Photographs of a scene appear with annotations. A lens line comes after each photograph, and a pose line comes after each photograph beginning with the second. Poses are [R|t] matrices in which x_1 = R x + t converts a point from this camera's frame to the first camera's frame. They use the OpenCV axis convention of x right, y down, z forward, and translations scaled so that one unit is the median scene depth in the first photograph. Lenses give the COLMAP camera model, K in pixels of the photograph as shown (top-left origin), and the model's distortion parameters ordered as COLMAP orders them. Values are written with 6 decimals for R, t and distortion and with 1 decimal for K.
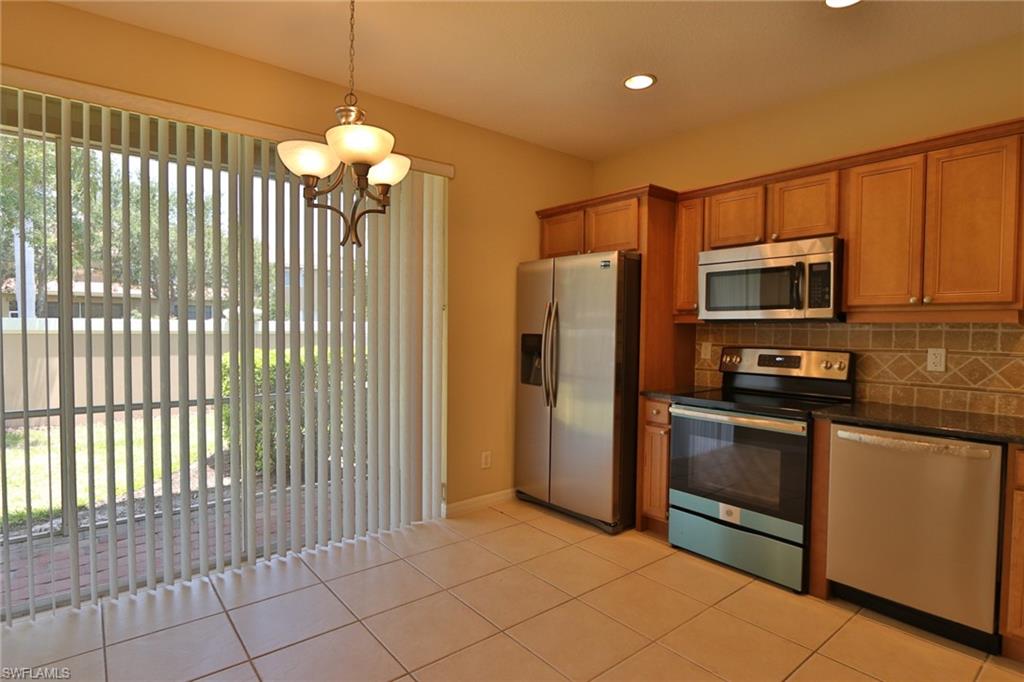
lens RADIAL K [[521.1, 0, 513.4], [0, 521.1, 336.3], [0, 0, 1]] dist [-0.014220, 0.001163]
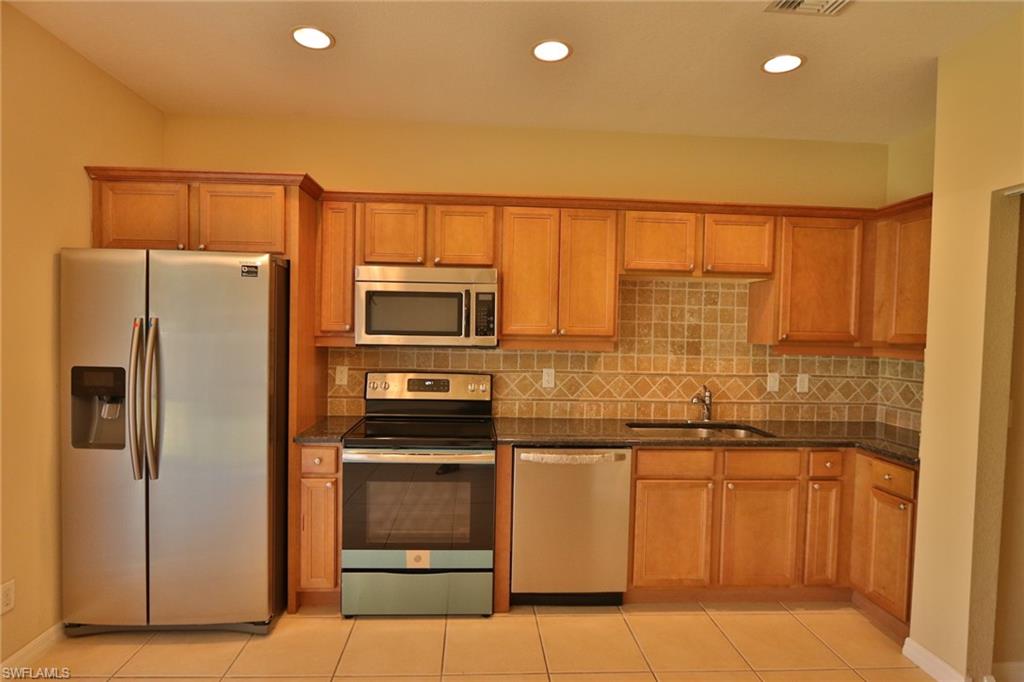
lens RADIAL K [[521.1, 0, 511.4], [0, 521.1, 346.5], [0, 0, 1]] dist [-0.014220, 0.001163]
pose [[0.599770, -0.021655, 0.799879, -0.188370], [-0.000032, 0.999633, 0.027087, -0.053525], [-0.800172, -0.016272, 0.599550, 0.283819]]
